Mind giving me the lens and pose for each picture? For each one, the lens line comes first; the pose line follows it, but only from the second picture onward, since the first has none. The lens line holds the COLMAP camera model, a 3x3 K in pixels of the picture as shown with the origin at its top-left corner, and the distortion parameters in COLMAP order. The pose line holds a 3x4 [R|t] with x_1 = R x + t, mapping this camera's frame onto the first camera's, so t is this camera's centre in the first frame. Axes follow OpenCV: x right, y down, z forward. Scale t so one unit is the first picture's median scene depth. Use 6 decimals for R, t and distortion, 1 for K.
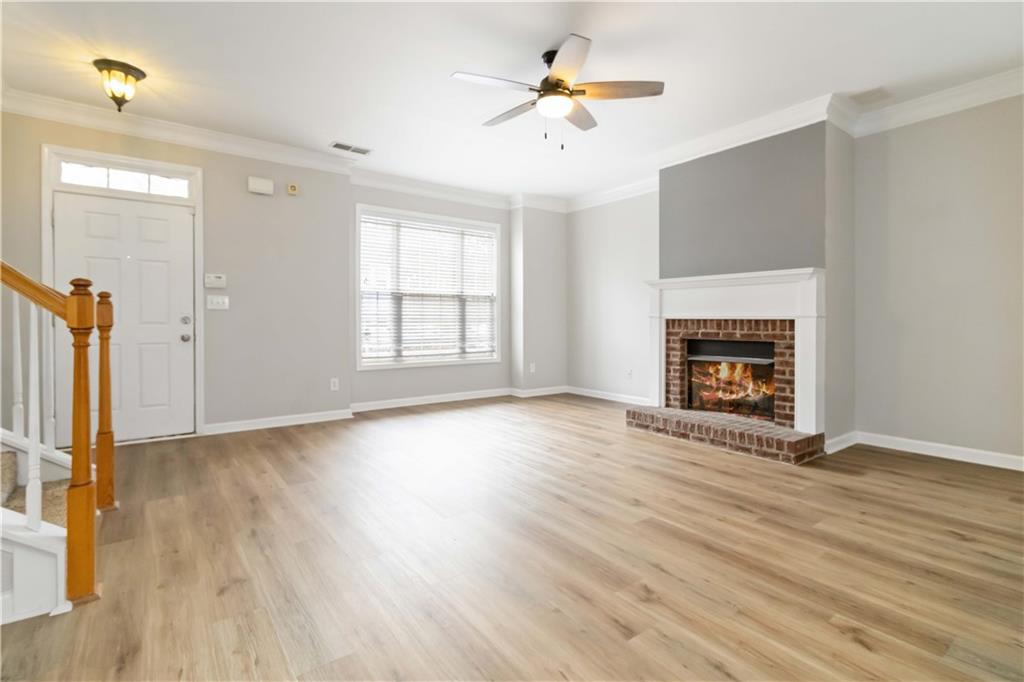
lens RADIAL K [[485.6, 0, 515.9], [0, 485.6, 328.2], [0, 0, 1]] dist [0.002297, 0.000510]
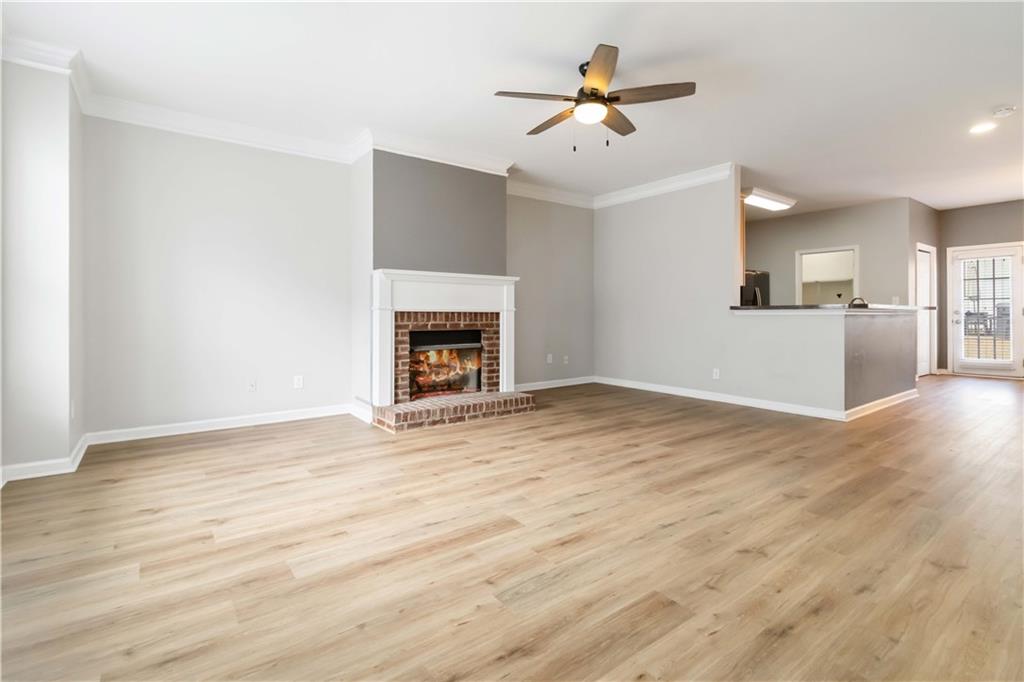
lens RADIAL K [[484.7, 0, 517.5], [0, 484.7, 315.4], [0, 0, 1]] dist [0.000342, -0.000134]
pose [[-0.005047, -0.003104, 0.999982, -0.719930], [0.016995, 0.999850, 0.003189, -0.011348], [-0.999843, 0.017011, -0.004993, 0.852232]]
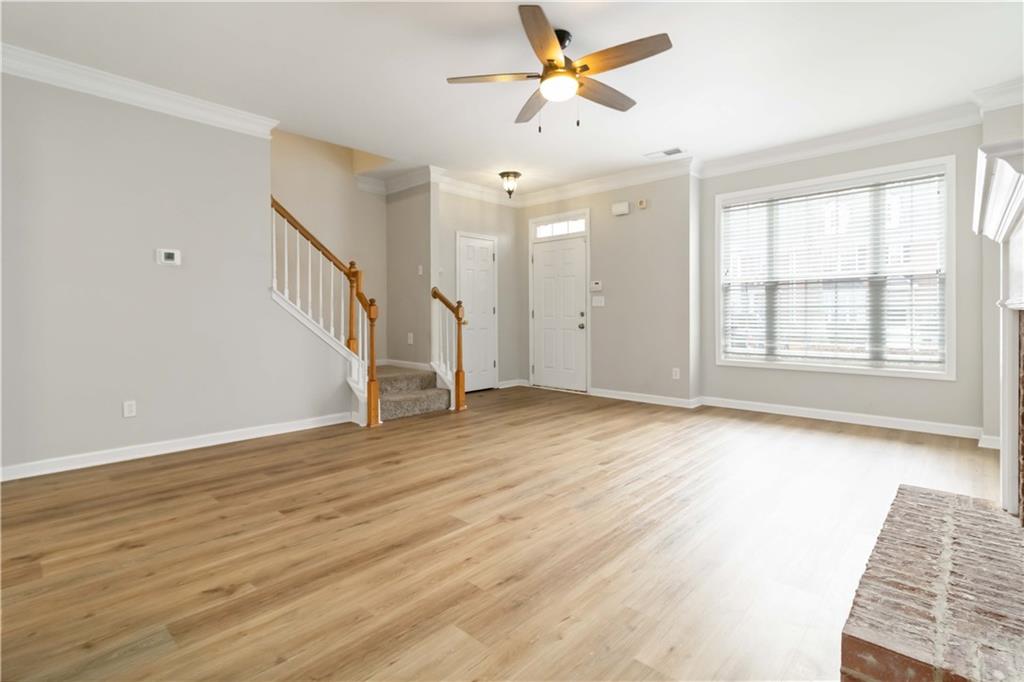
lens RADIAL K [[484.7, 0, 517.5], [0, 484.7, 315.4], [0, 0, 1]] dist [0.000342, -0.000134]
pose [[0.177590, -0.000177, -0.984105, 0.726616], [-0.010585, 0.999942, -0.002090, -0.008211], [0.984048, 0.010788, 0.177577, 0.548960]]
